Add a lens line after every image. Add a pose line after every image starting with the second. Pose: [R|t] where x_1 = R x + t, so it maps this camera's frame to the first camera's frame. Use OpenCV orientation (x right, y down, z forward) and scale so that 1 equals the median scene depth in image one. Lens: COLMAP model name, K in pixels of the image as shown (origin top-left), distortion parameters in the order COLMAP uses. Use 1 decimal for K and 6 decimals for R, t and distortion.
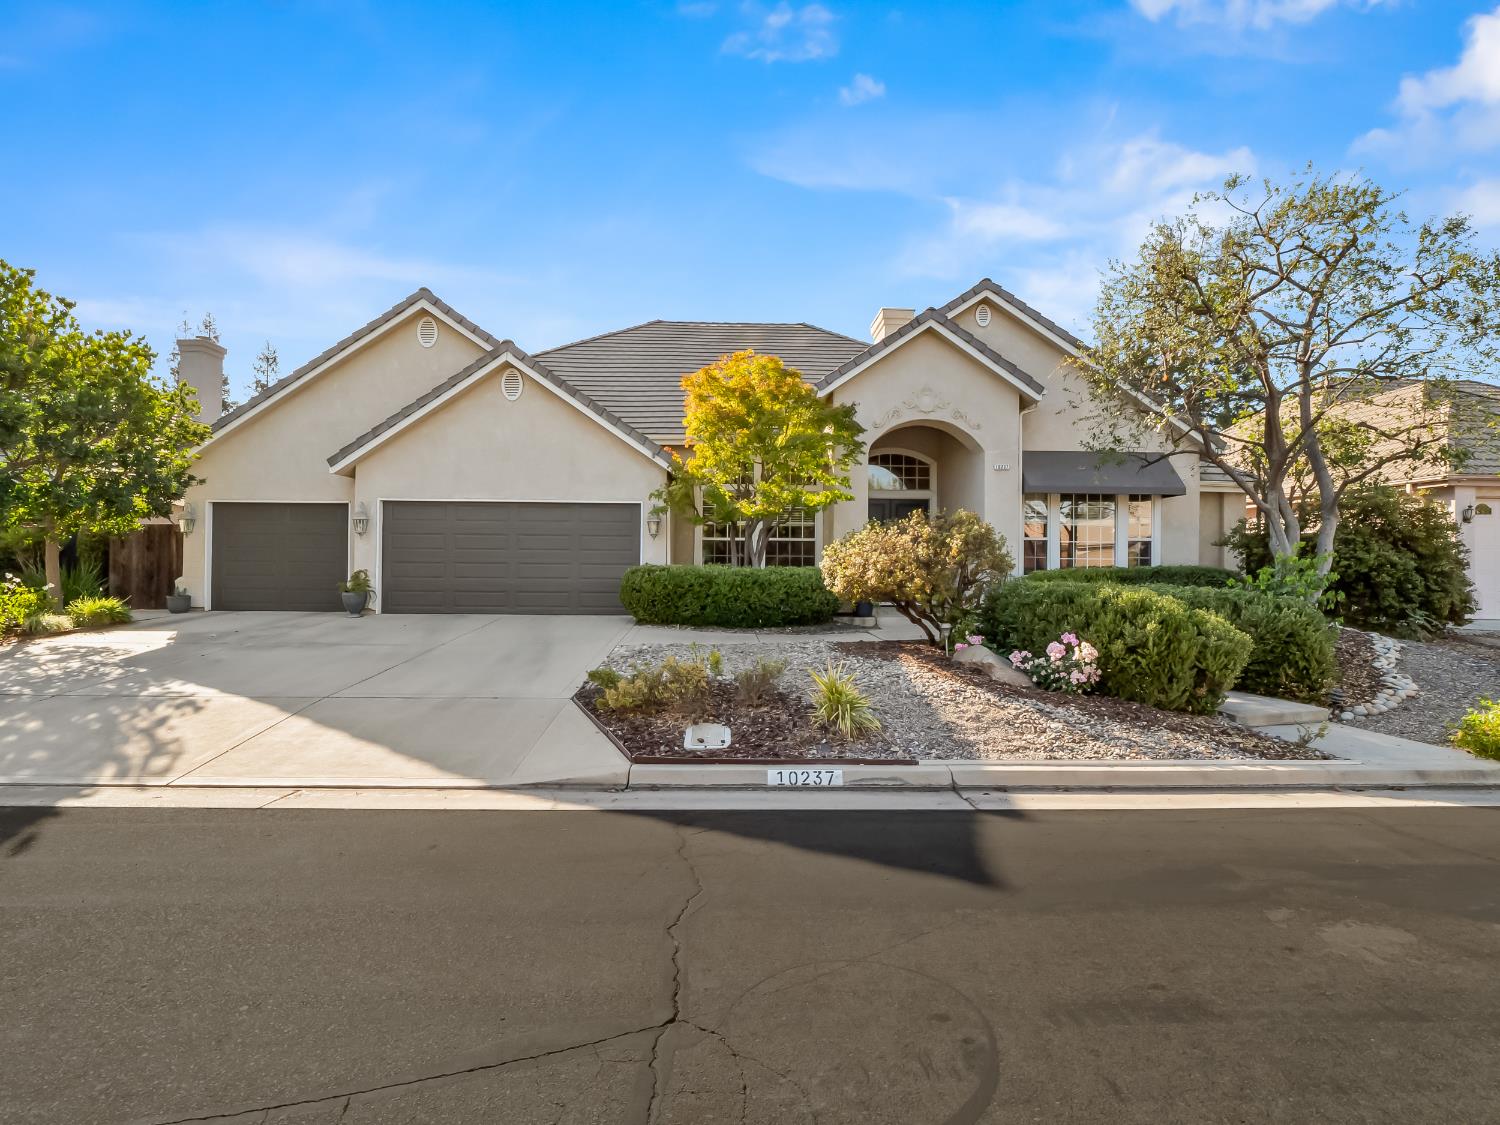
lens RADIAL K [[730.7, 0, 752.8], [0, 730.7, 562.6], [0, 0, 1]] dist [-0.014182, -0.003500]
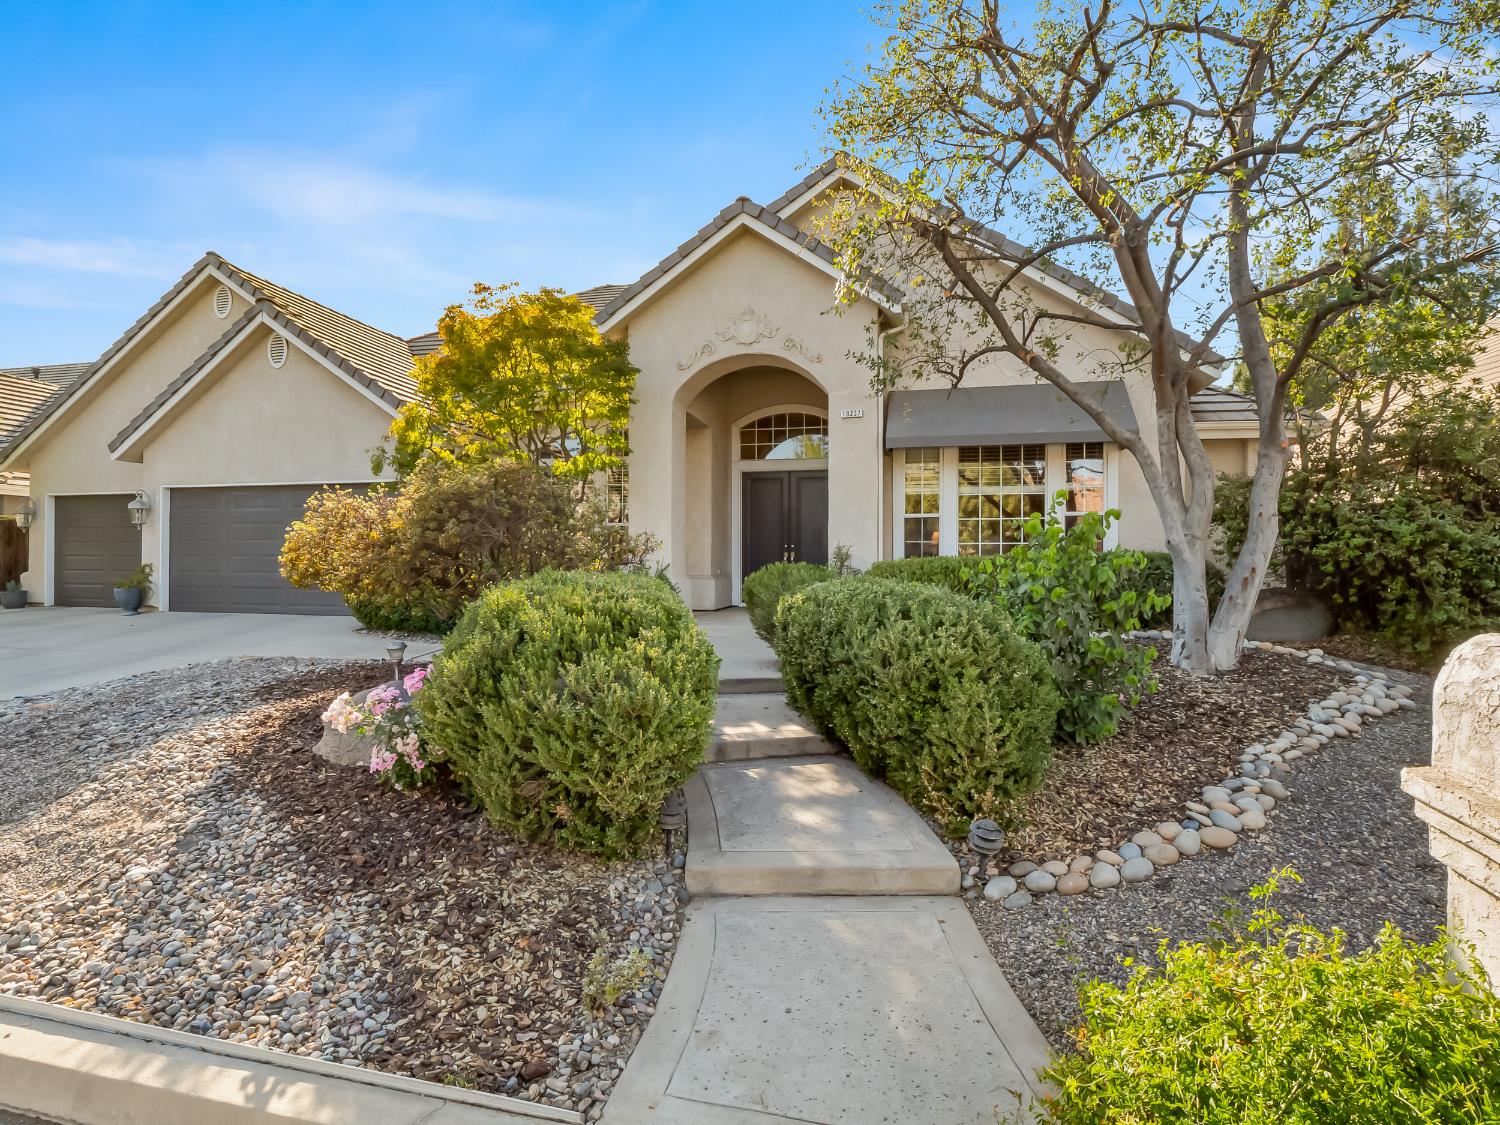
lens RADIAL K [[730.7, 0, 747.6], [0, 730.7, 564.5], [0, 0, 1]] dist [-0.014182, -0.003500]
pose [[0.970328, -0.004212, -0.241756, 0.417383], [0.005359, 0.999977, 0.004087, 0.011356], [0.241733, -0.005261, 0.970329, 0.293554]]
